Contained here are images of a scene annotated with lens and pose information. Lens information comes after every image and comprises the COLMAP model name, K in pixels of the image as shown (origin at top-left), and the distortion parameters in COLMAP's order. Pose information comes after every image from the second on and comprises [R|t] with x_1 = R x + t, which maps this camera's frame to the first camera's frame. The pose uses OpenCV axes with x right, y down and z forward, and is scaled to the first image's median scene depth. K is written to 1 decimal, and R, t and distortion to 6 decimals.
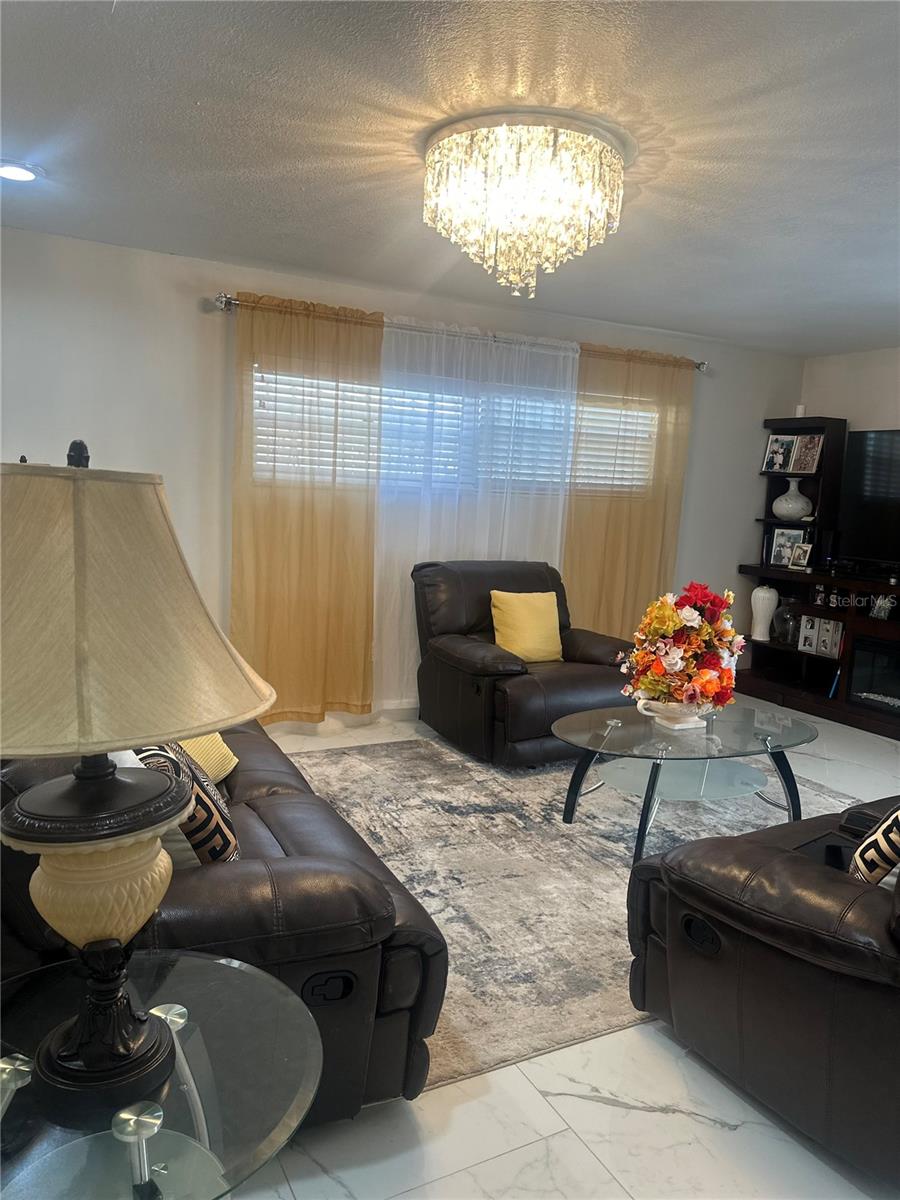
lens RADIAL K [[840.4, 0, 445.9], [0, 840.4, 617.4], [0, 0, 1]] dist [0.169134, -0.287167]
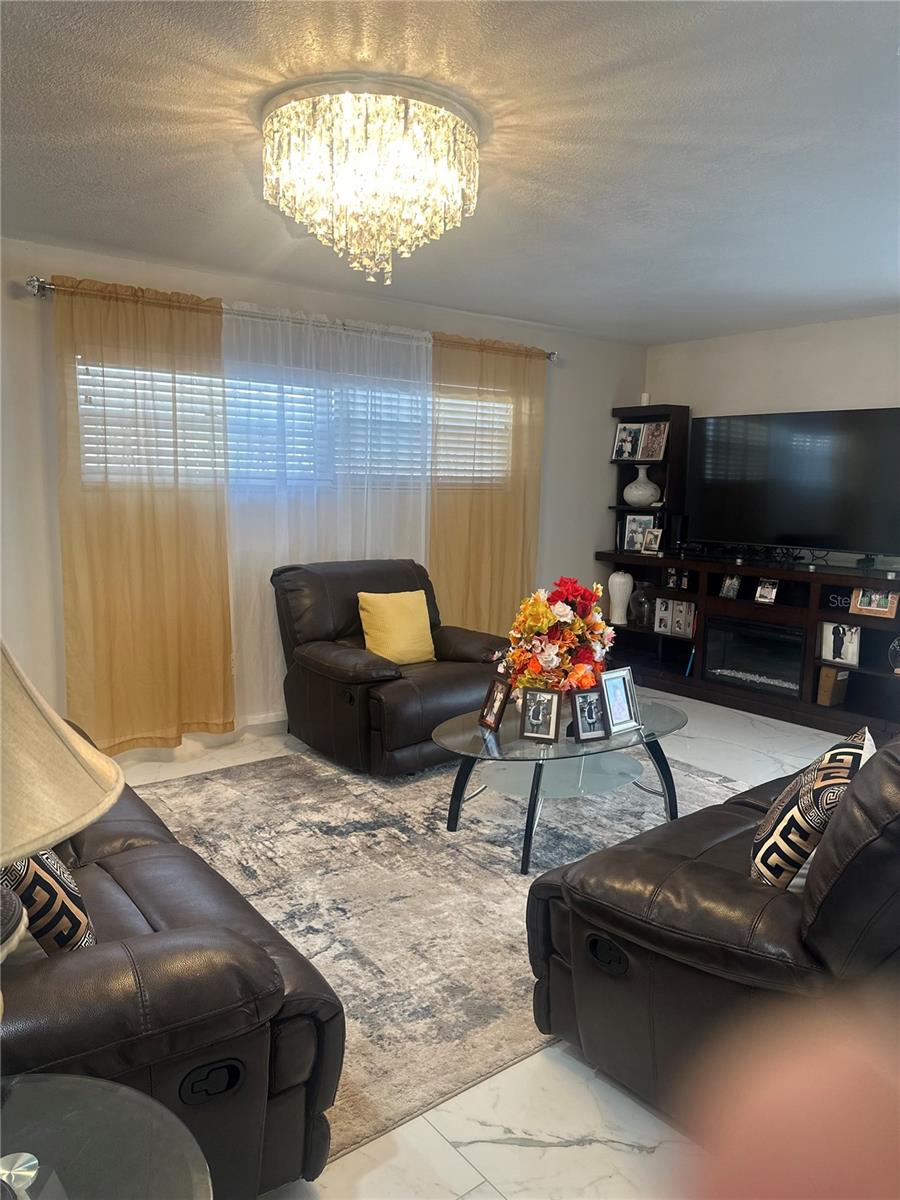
lens RADIAL K [[840.4, 0, 445.9], [0, 840.4, 617.4], [0, 0, 1]] dist [0.169134, -0.287167]
pose [[0.984402, -0.058537, 0.165910, -0.009579], [0.056343, 0.998251, 0.017909, -0.018615], [-0.166668, -0.008282, 0.985978, 0.051492]]
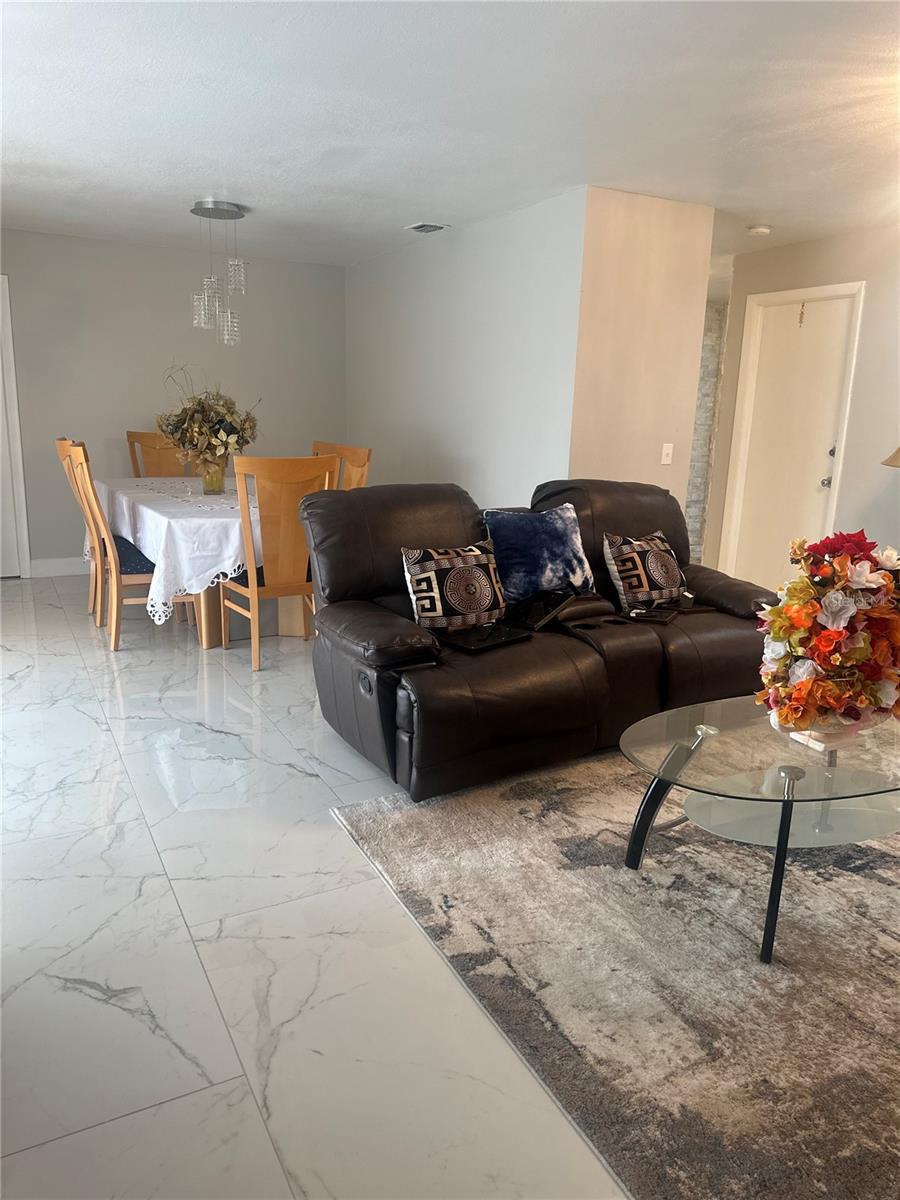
lens RADIAL K [[849.1, 0, 444.7], [0, 849.1, 602.9], [0, 0, 1]] dist [0.108434, -0.156154]
pose [[-0.997467, -0.066748, -0.024574, 0.591543], [-0.071068, 0.921019, 0.382979, -0.207296], [-0.002930, 0.383756, -0.923430, 1.567259]]
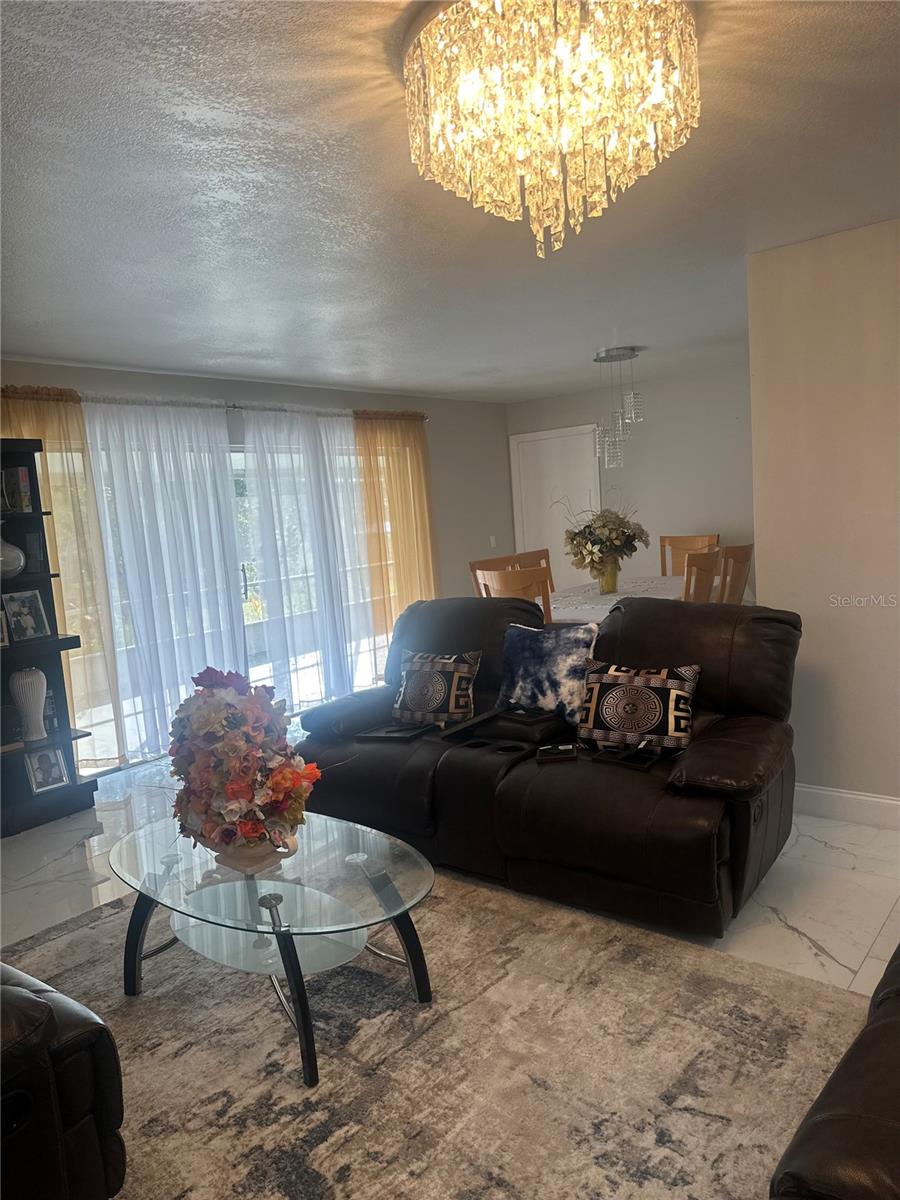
lens RADIAL K [[849.1, 0, 444.7], [0, 849.1, 602.9], [0, 0, 1]] dist [0.108434, -0.156154]
pose [[-0.393107, -0.116187, 0.912123, -0.416143], [0.209099, 0.954698, 0.211728, -0.196252], [-0.895402, 0.273955, -0.351004, 1.039467]]
